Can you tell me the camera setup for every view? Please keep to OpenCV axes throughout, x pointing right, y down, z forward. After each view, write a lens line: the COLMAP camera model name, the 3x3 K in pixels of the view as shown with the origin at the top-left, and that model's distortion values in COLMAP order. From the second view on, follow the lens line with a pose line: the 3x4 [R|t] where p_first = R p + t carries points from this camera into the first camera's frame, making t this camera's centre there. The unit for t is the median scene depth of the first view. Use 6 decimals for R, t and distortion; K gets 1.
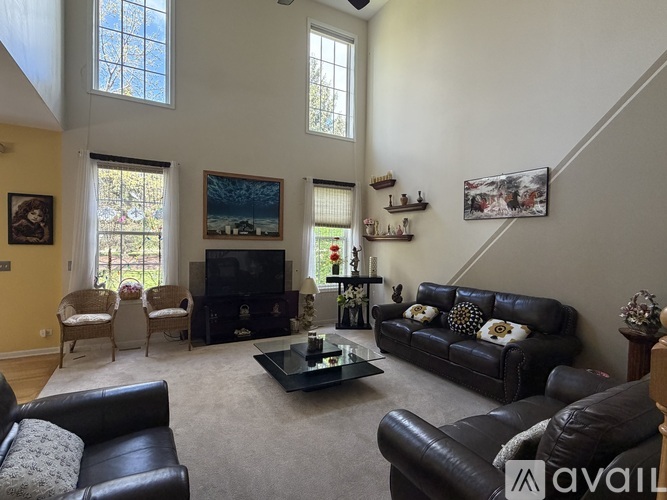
lens RADIAL K [[344.1, 0, 333.5], [0, 344.1, 250.0], [0, 0, 1]] dist [0.003649, 0.000724]
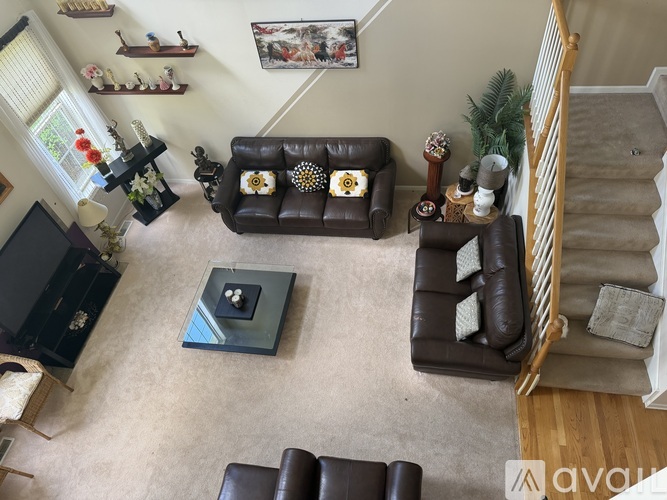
lens RADIAL K [[458.8, 0, 333.5], [0, 458.8, 250.0], [0, 0, 1]] dist [0.144272, -0.239035]
pose [[0.611917, -0.671349, 0.418147, -0.291751], [0.141537, 0.613099, 0.777224, -0.694340], [-0.778155, -0.416414, 0.470186, 0.157482]]
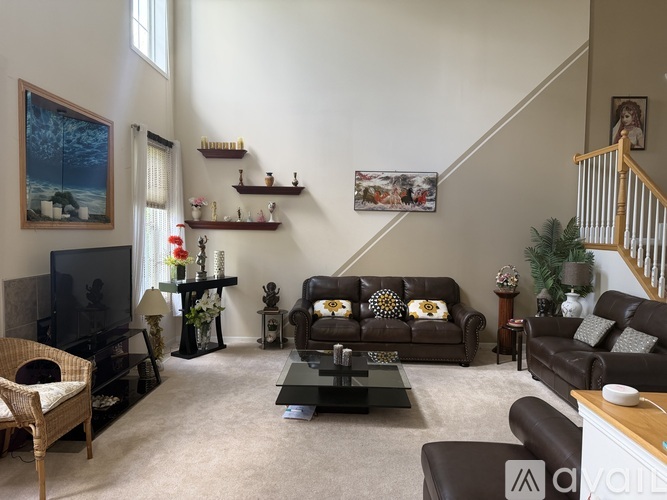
lens RADIAL K [[458.8, 0, 333.5], [0, 458.8, 250.0], [0, 0, 1]] dist [0.144272, -0.239035]
pose [[0.512906, -0.043464, 0.857343, -0.831509], [0.010690, 0.998963, 0.044248, -0.031532], [-0.858378, -0.013530, 0.512839, 0.374824]]
